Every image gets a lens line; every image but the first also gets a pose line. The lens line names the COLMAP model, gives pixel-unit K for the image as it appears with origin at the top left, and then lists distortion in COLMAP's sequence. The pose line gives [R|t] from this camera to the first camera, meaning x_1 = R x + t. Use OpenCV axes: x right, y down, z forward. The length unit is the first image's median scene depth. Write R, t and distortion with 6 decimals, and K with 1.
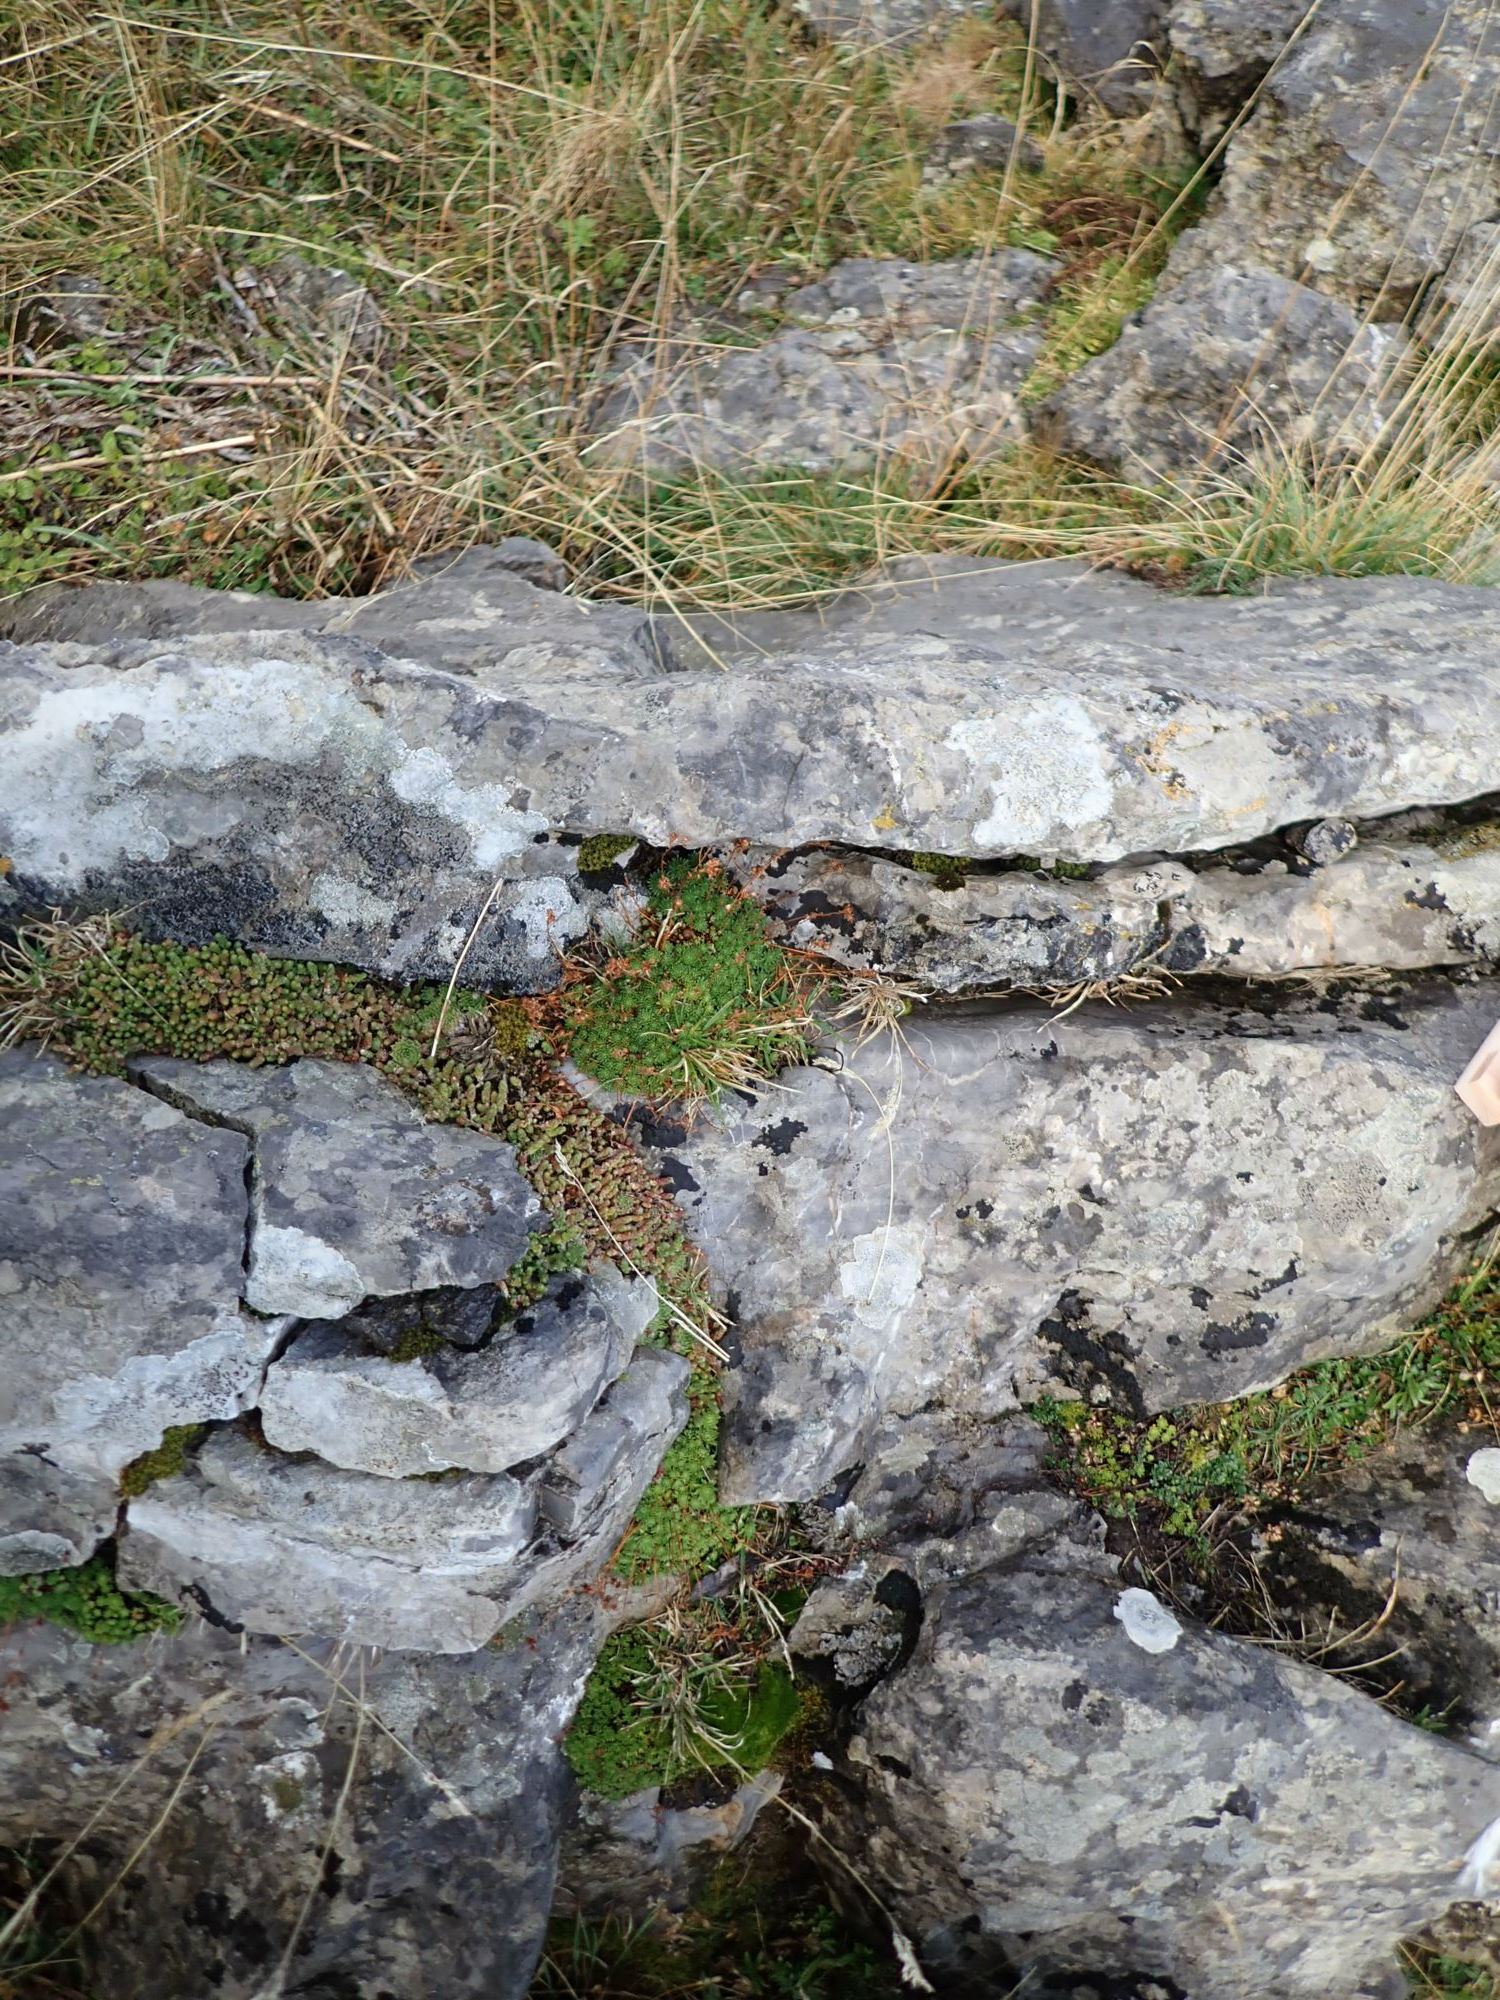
lens RADIAL K [[1439.5, 0, 753.1], [0, 1439.5, 998.0], [0, 0, 1]] dist [0.004175, -0.000528]
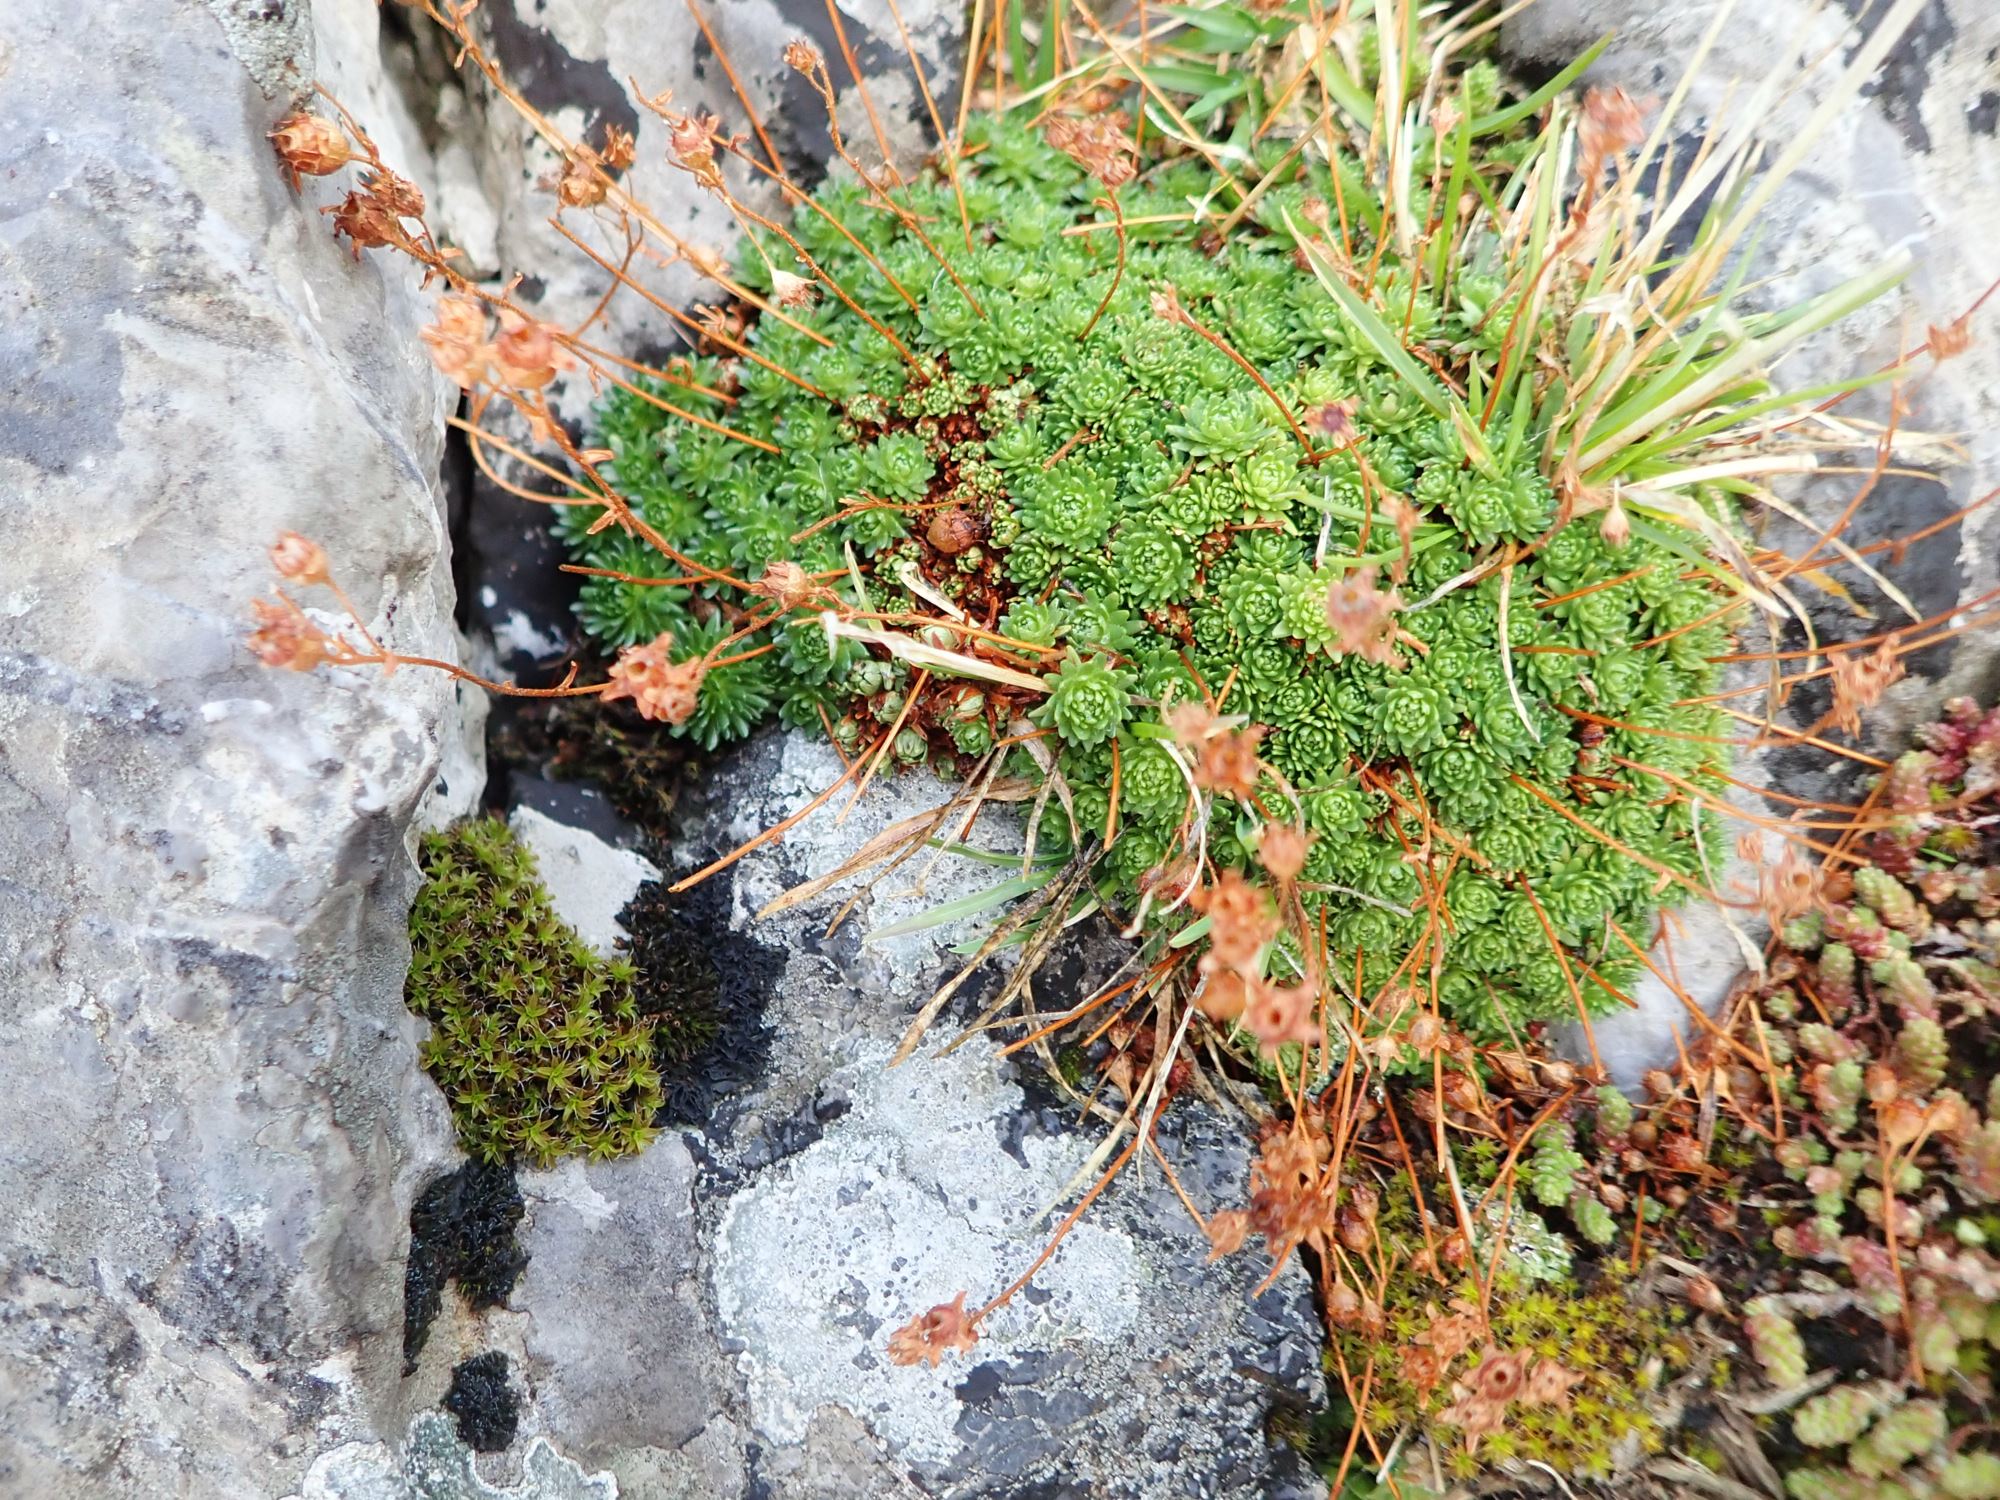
lens RADIAL K [[1439.5, 0, 1006.8], [0, 1439.5, 749.6], [0, 0, 1]] dist [0.004175, -0.000528]
pose [[-0.071659, -0.985719, -0.152392, -0.046243], [0.996303, -0.077997, 0.036019, -0.046639], [-0.047391, -0.149247, 0.987664, 0.803675]]
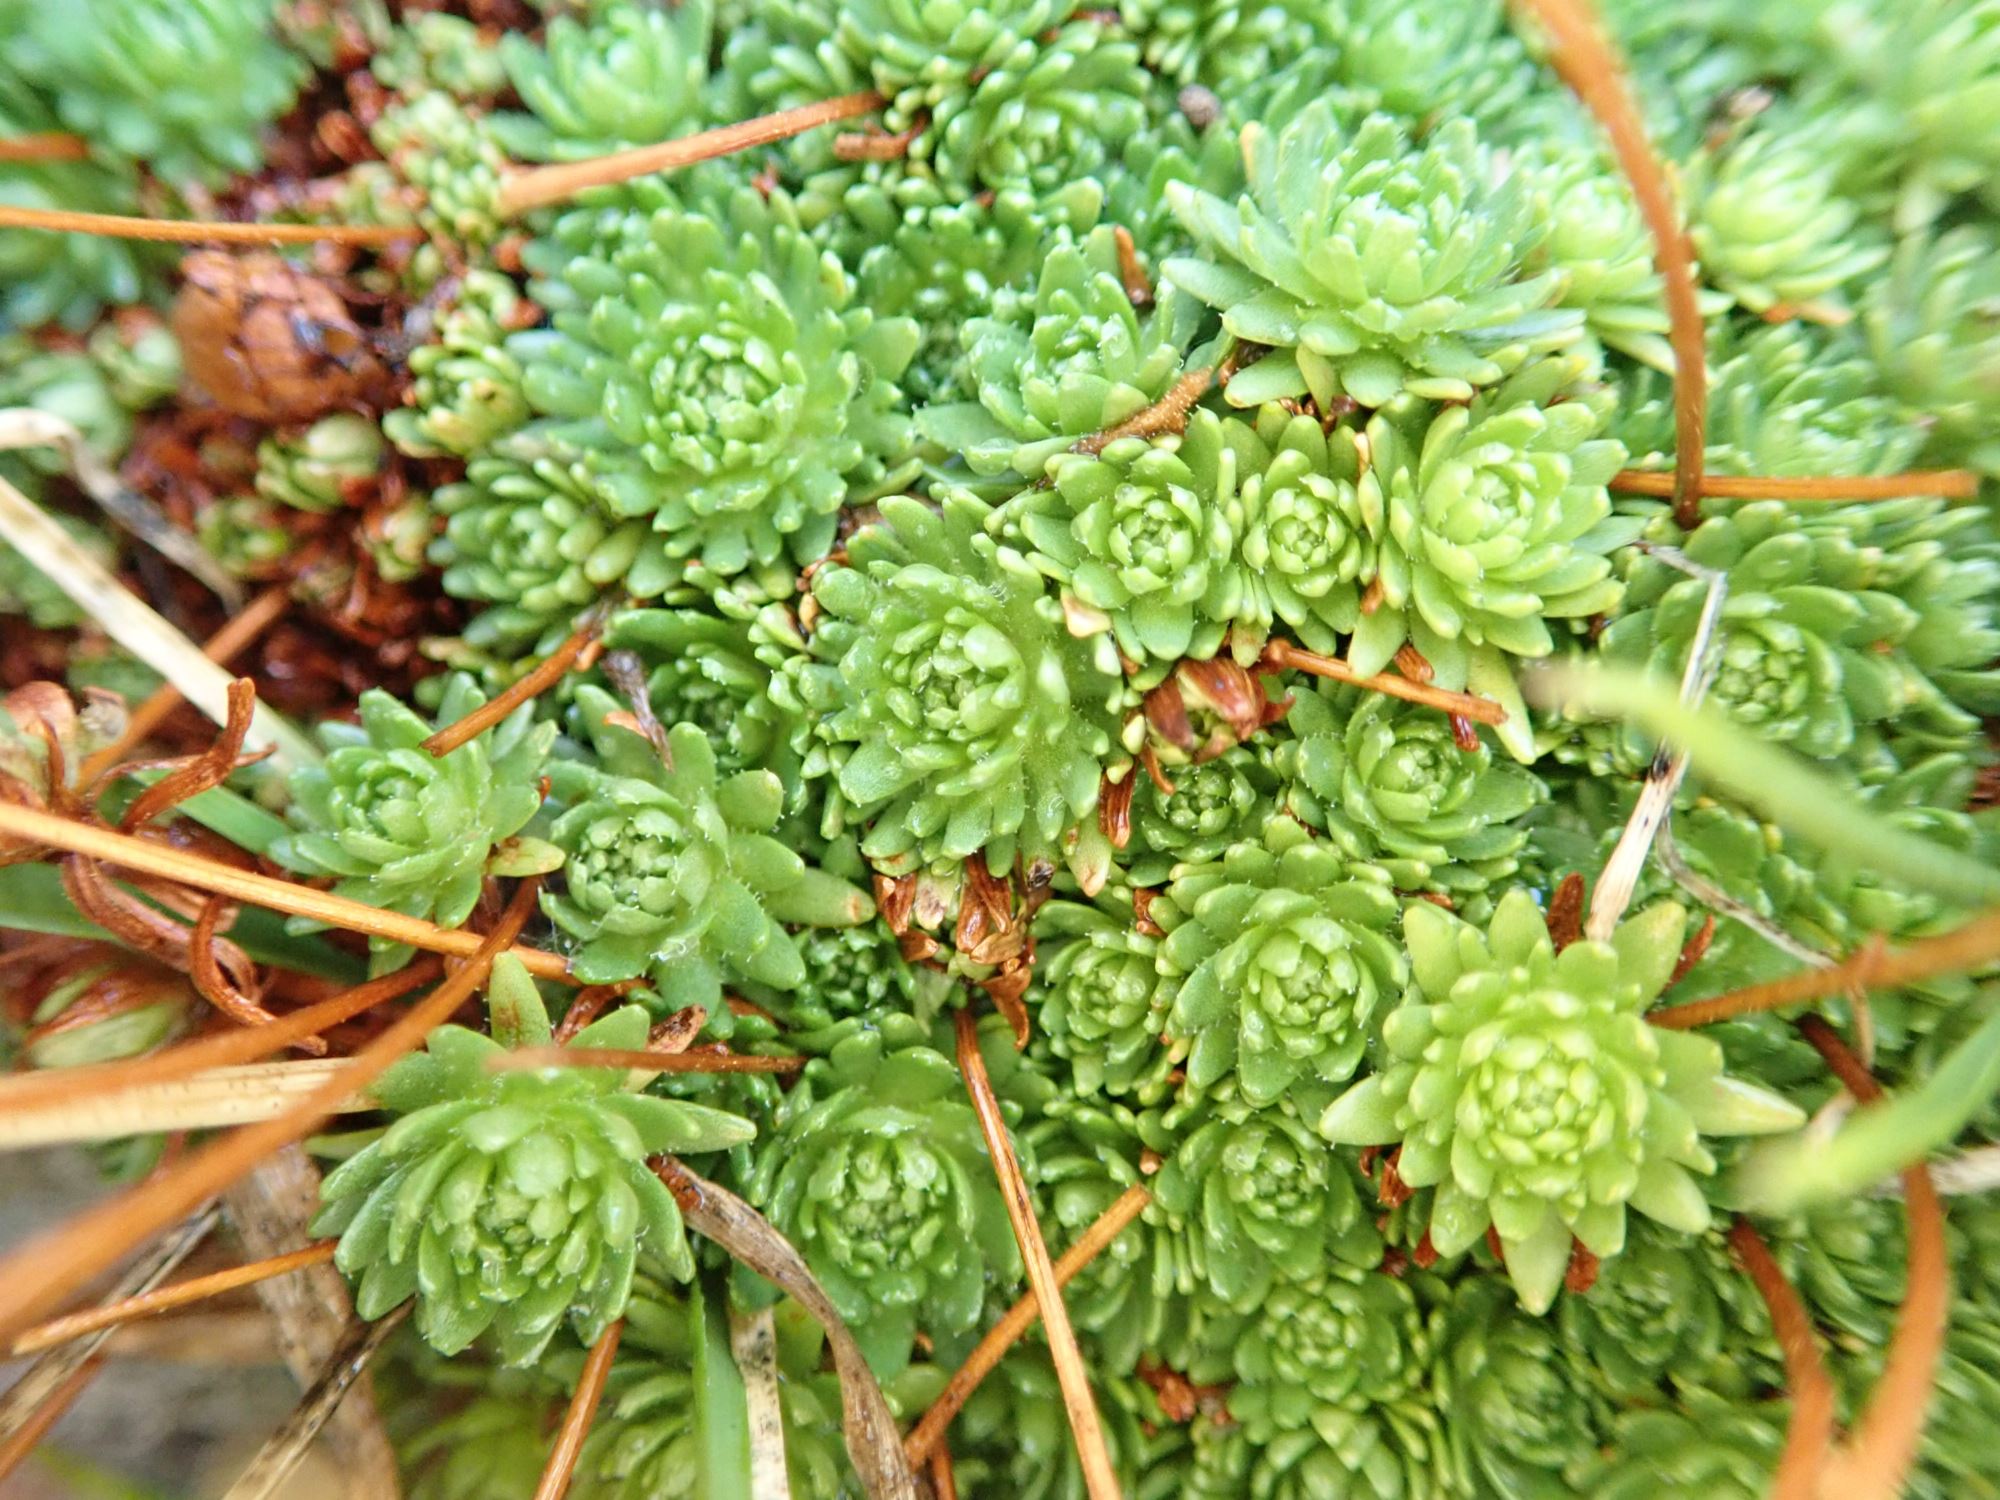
lens RADIAL K [[1768.7, 0, 1004.2], [0, 1768.7, 749.9], [0, 0, 1]] dist [-0.000606, 0.001336]
pose [[0.216328, -0.944211, -0.248331, -0.038982], [0.975607, 0.199334, 0.091963, -0.022449], [-0.037332, -0.262167, 0.964300, 0.935037]]
